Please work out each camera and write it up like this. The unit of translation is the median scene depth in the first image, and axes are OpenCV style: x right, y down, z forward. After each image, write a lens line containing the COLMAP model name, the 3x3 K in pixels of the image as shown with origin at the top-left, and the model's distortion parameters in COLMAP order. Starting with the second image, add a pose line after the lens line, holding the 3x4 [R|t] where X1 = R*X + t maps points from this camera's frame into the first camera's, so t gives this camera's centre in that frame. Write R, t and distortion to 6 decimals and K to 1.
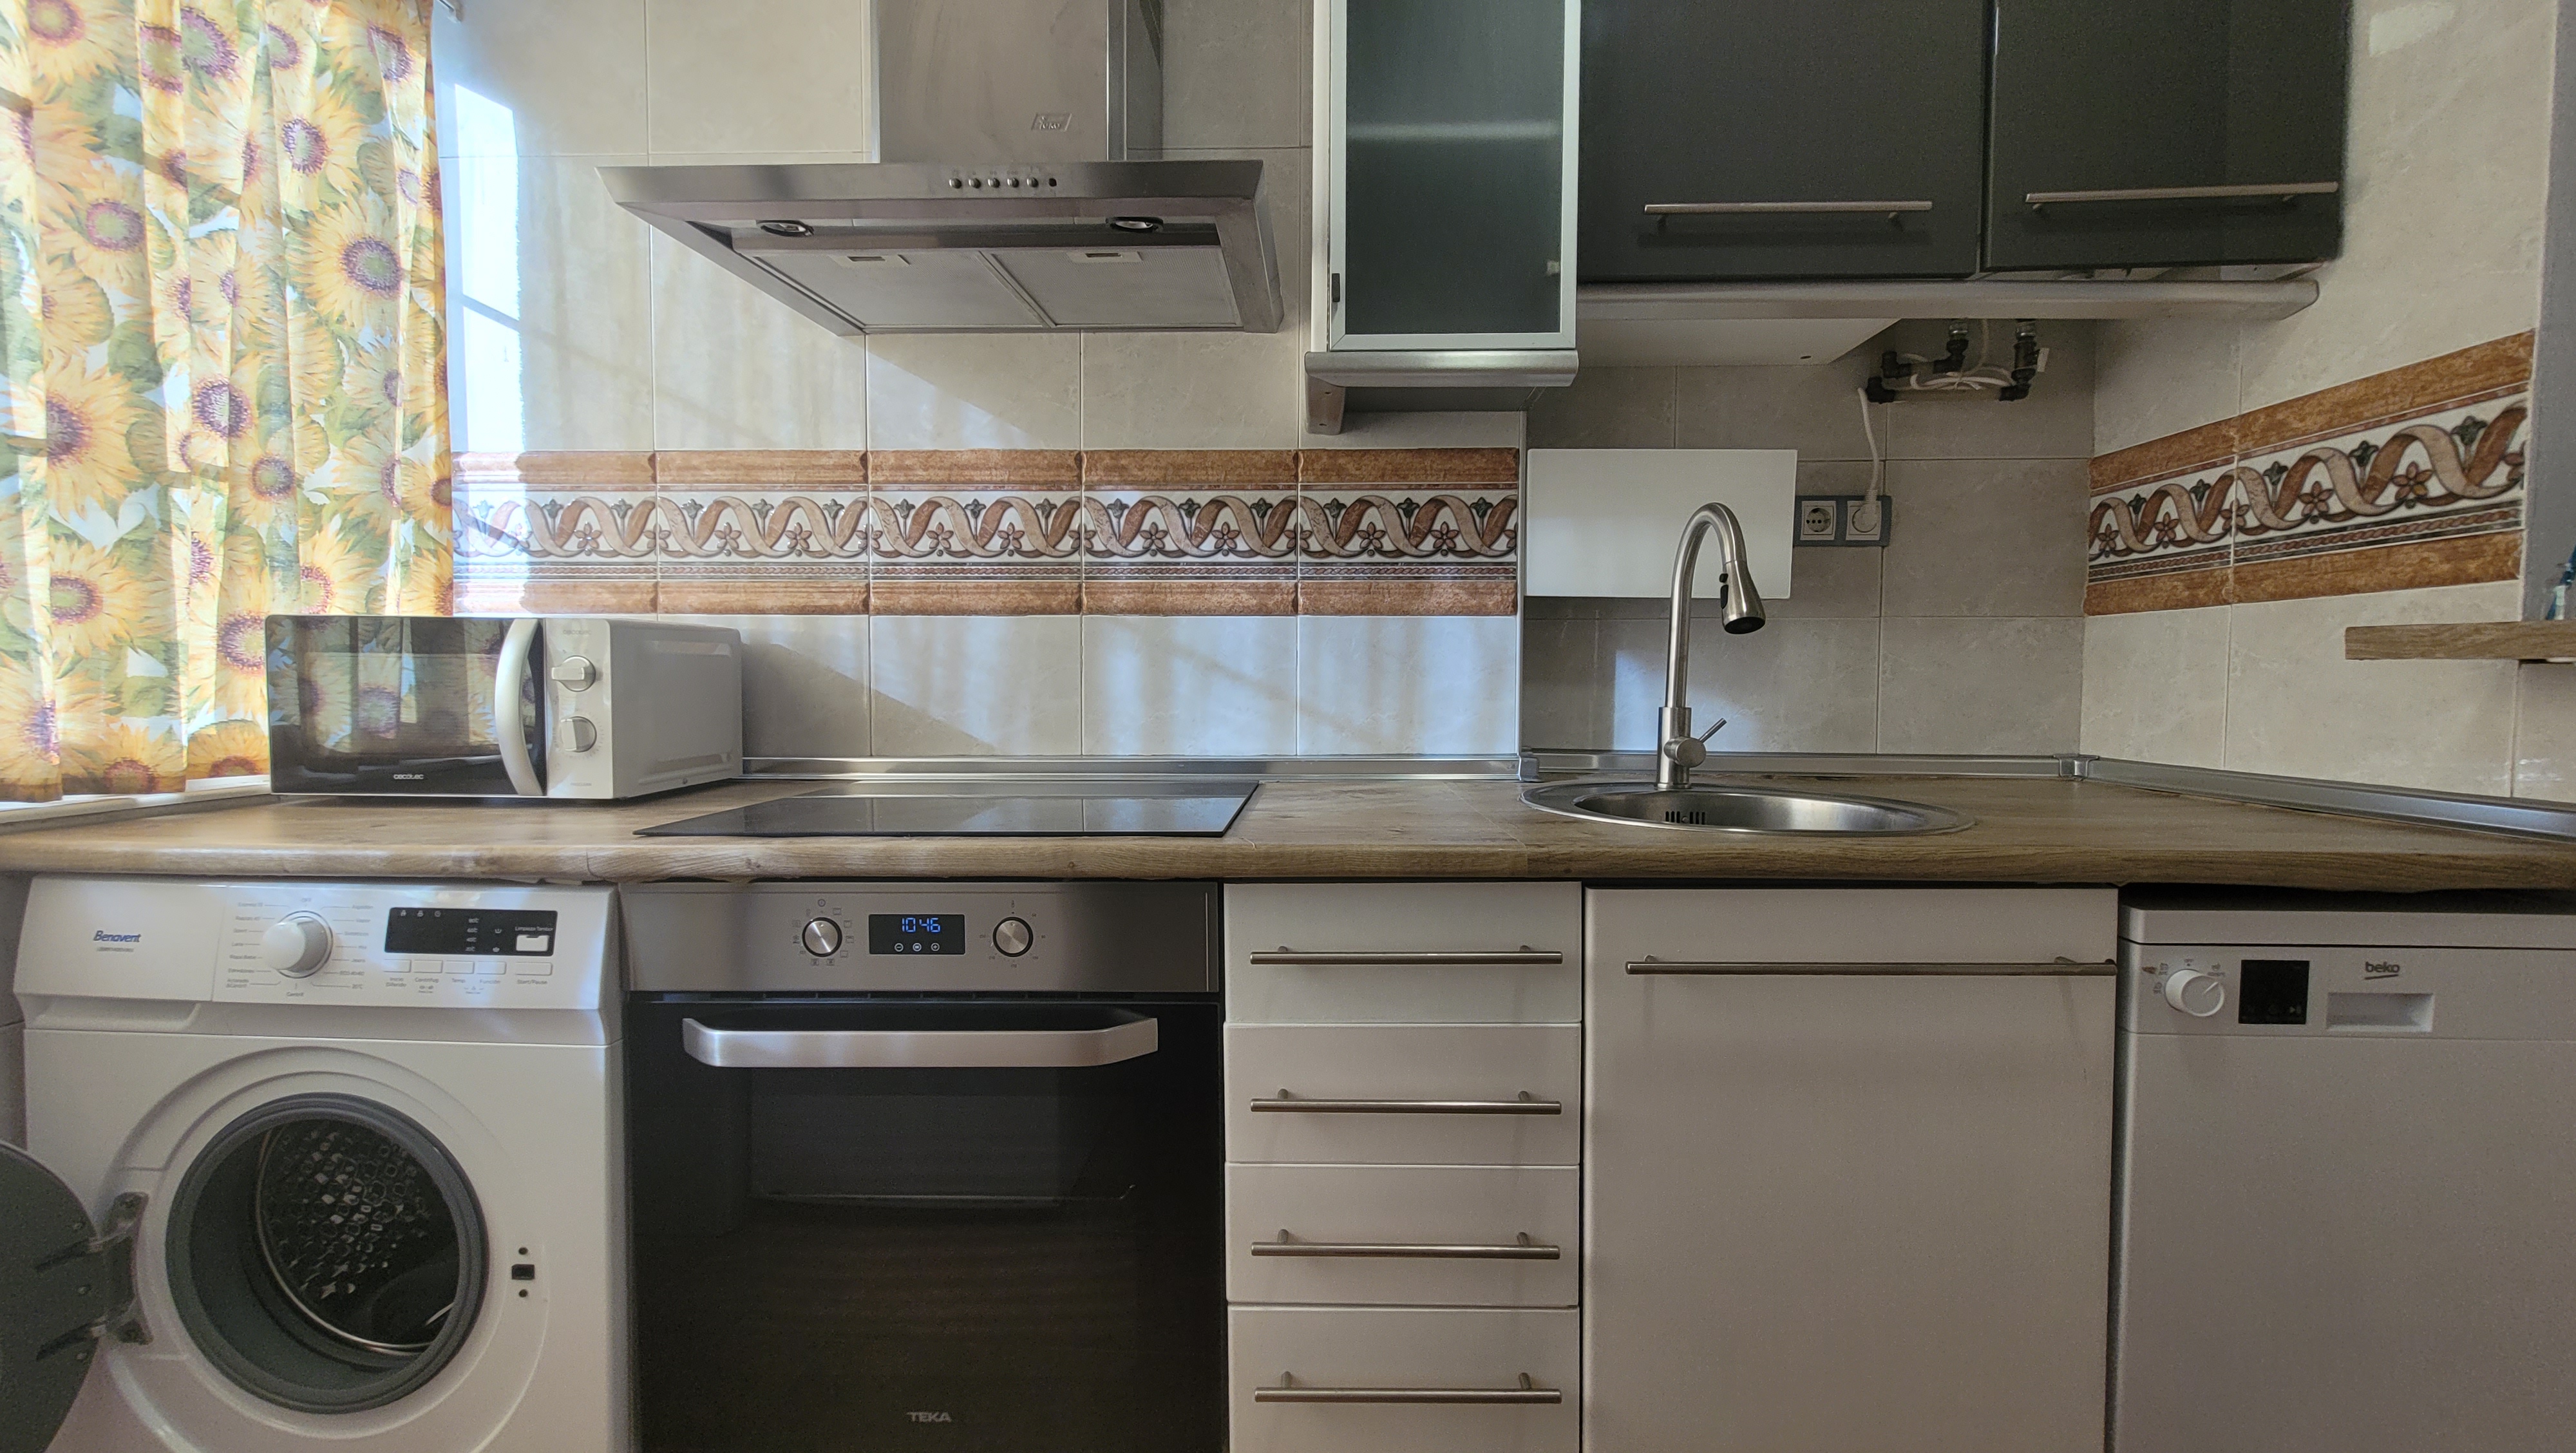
lens RADIAL K [[1004.0, 0, 1293.8], [0, 1004.0, 720.3], [0, 0, 1]] dist [-0.002979, 0.000394]
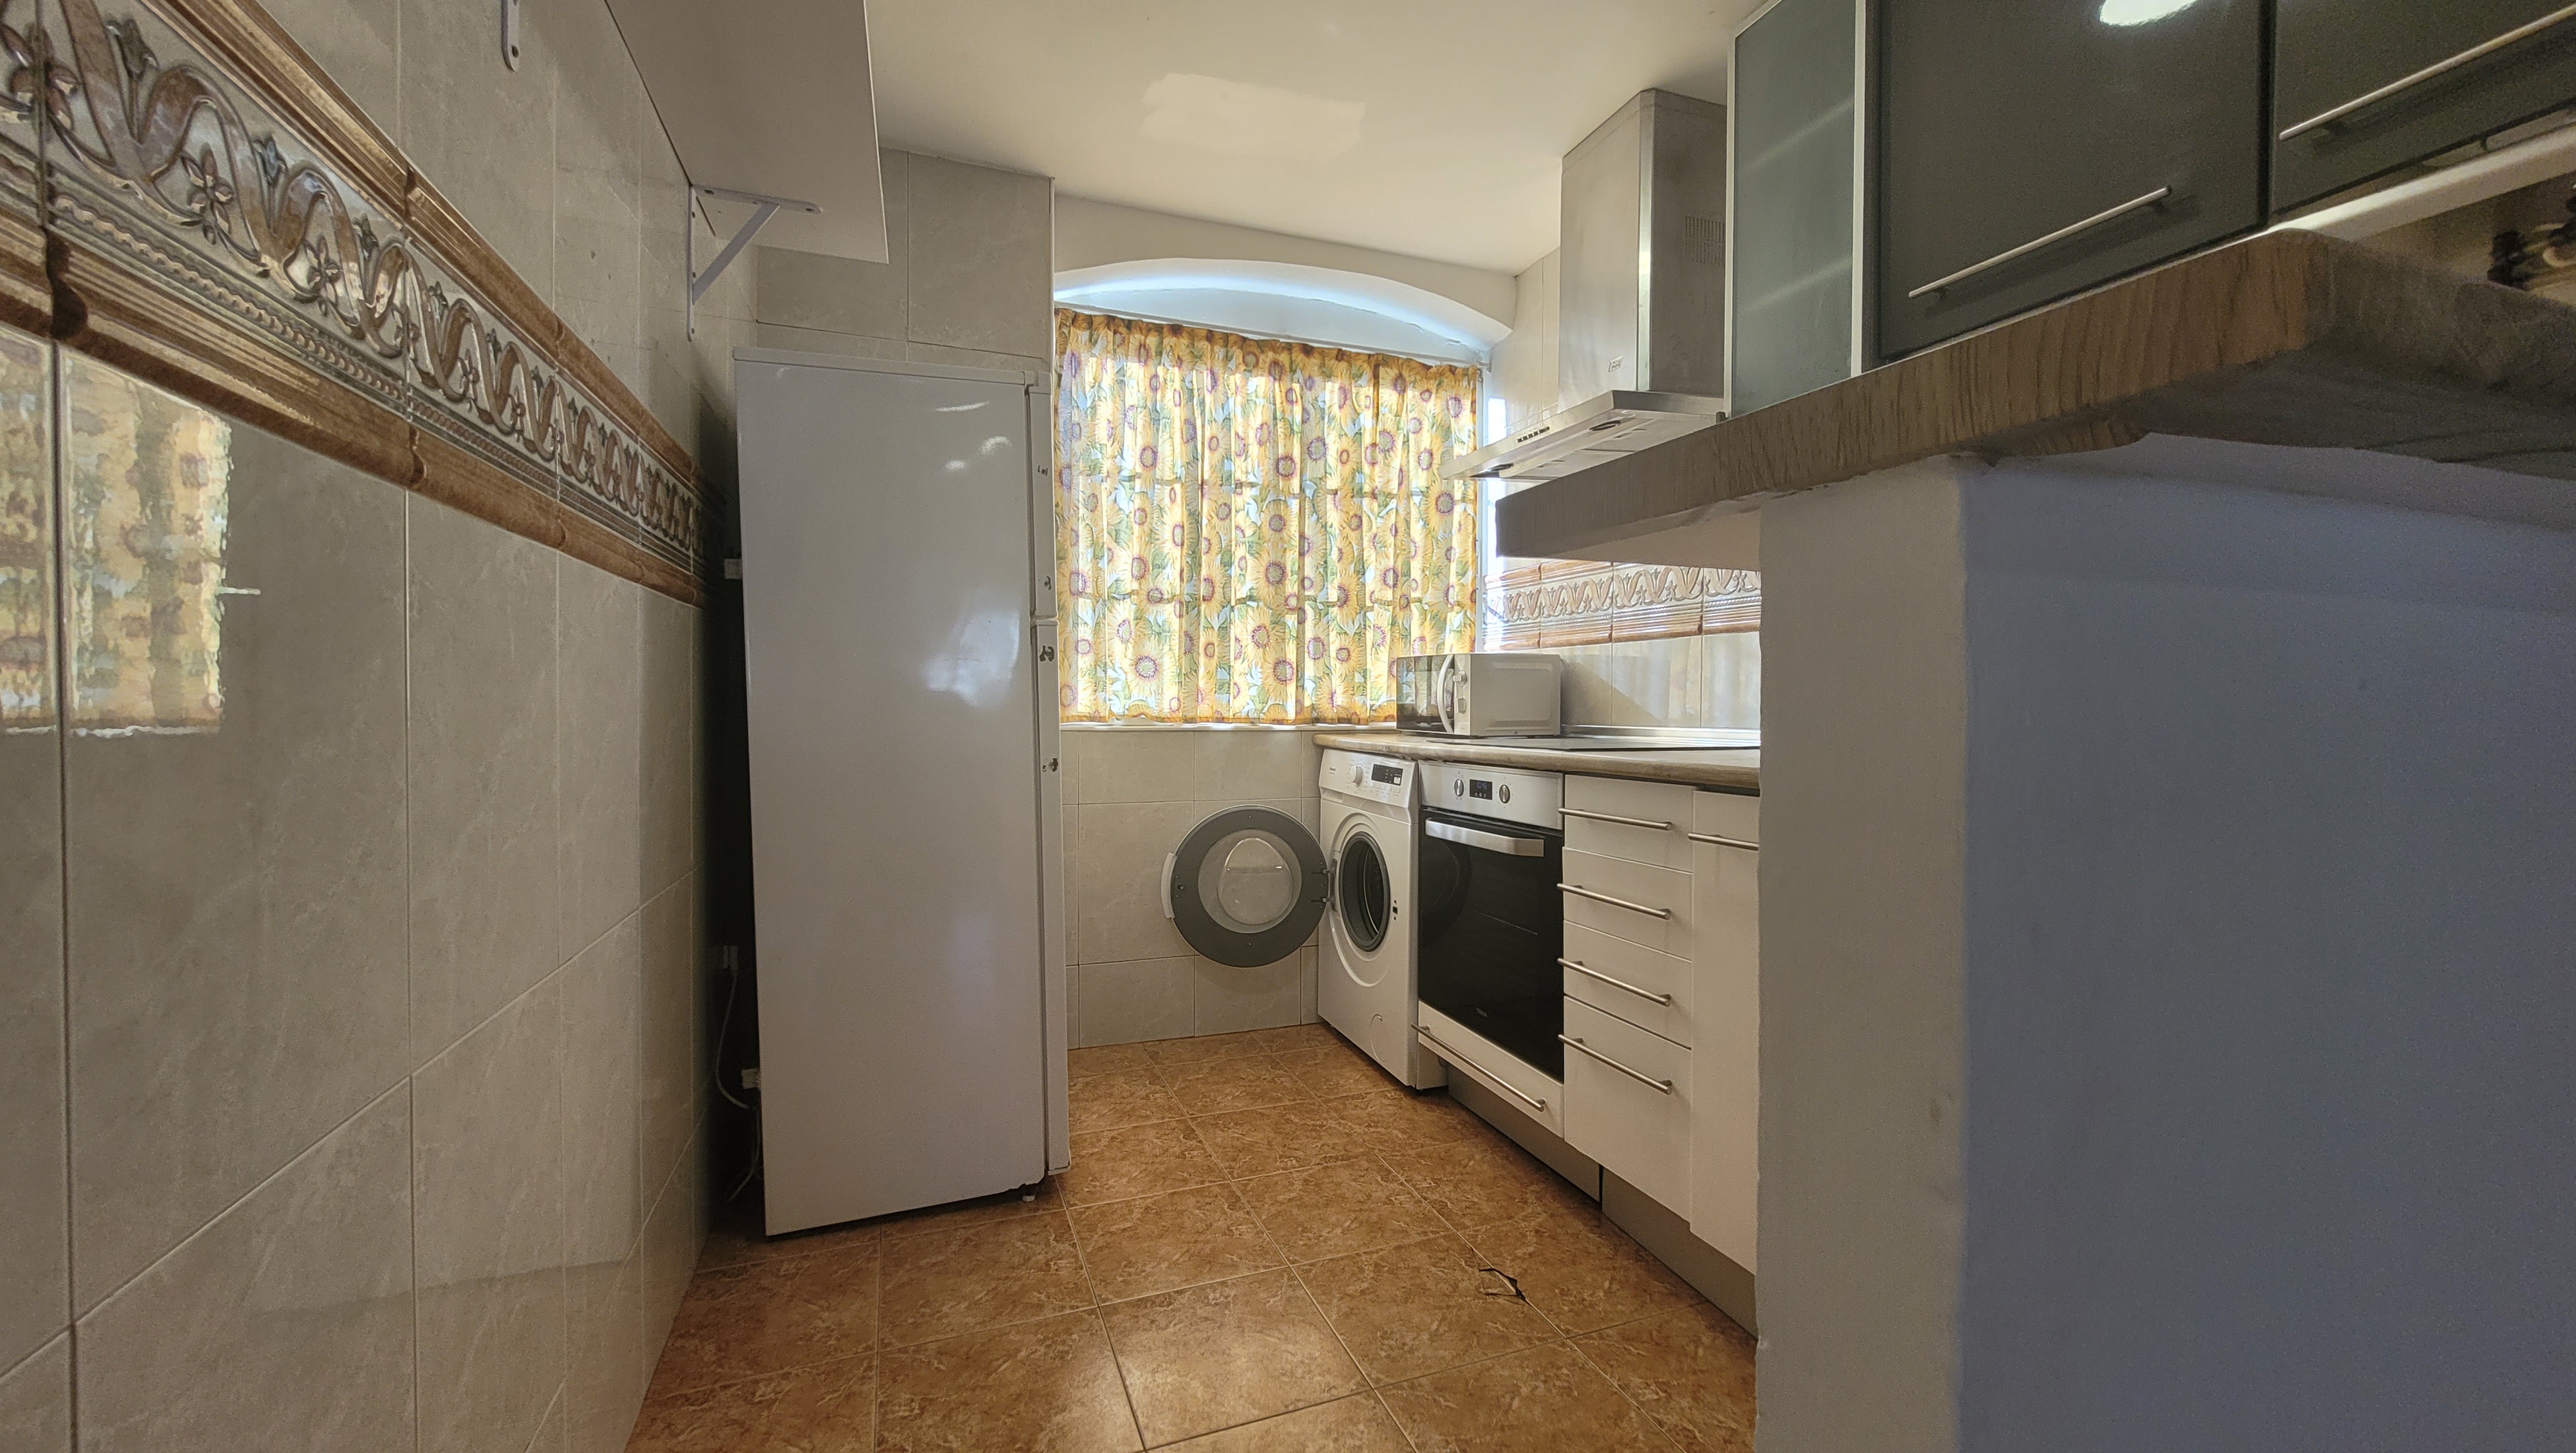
lens RADIAL K [[1004.0, 0, 1291.6], [0, 1004.0, 719.8], [0, 0, 1]] dist [-0.002979, 0.000394]
pose [[0.374454, 0.016560, -0.927098, 1.207072], [-0.043052, 0.999073, 0.000457, 0.060670], [0.926246, 0.039742, 0.374820, -0.179978]]
